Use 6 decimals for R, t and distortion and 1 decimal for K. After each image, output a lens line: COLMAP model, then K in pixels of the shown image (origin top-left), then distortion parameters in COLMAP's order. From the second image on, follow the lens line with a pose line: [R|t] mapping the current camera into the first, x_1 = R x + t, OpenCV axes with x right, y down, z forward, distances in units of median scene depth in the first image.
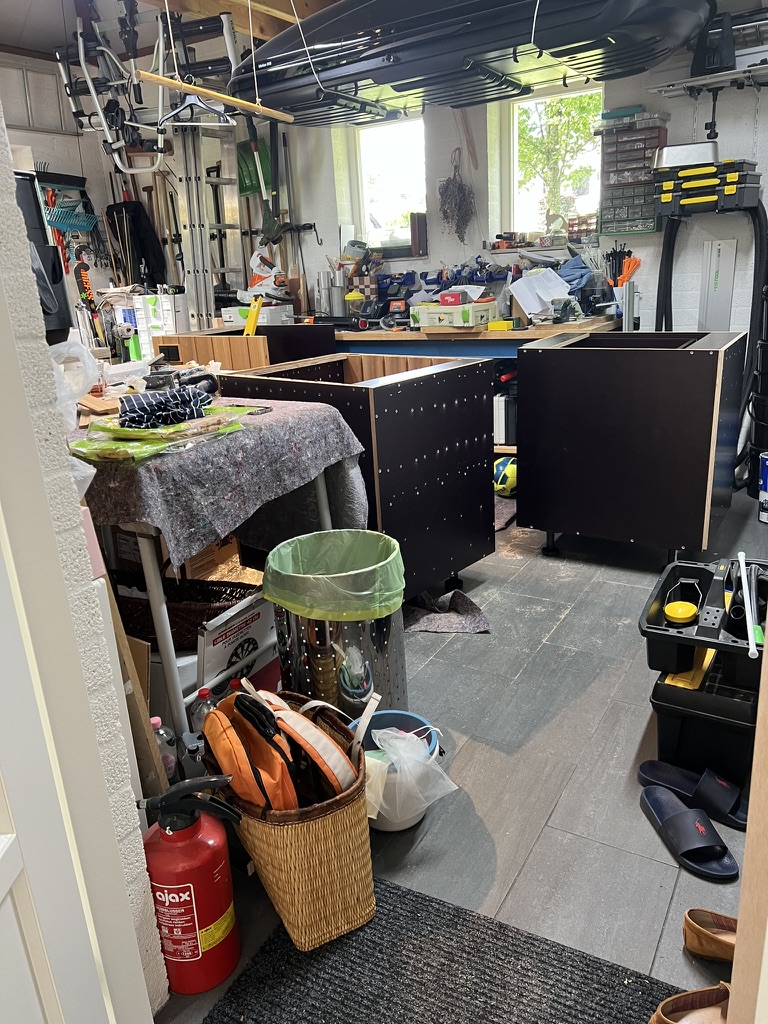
lens RADIAL K [[770.4, 0, 386.4], [0, 770.4, 516.8], [0, 0, 1]] dist [0.035632, -0.038439]
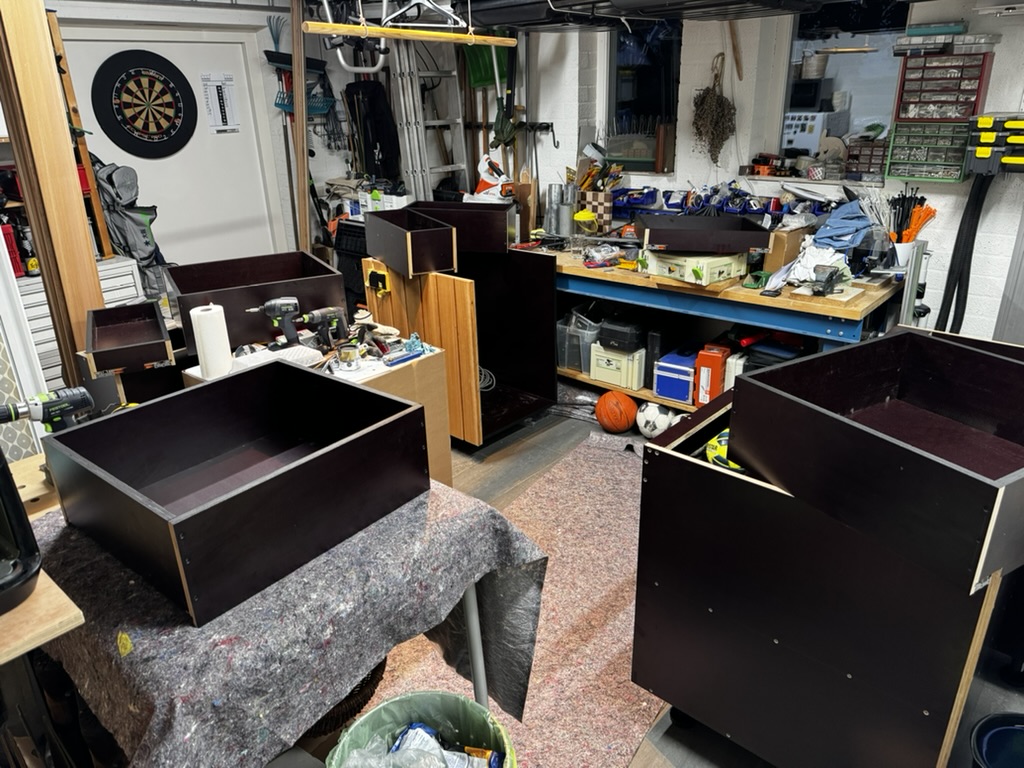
lens RADIAL K [[727.7, 0, 508.6], [0, 727.7, 381.3], [0, 0, 1]] dist [0.016943, -0.018750]
pose [[0.981917, 0.099335, -0.161159, 0.027600], [-0.087711, 0.993109, 0.077723, -0.159517], [0.167769, -0.062182, 0.983863, 0.149689]]
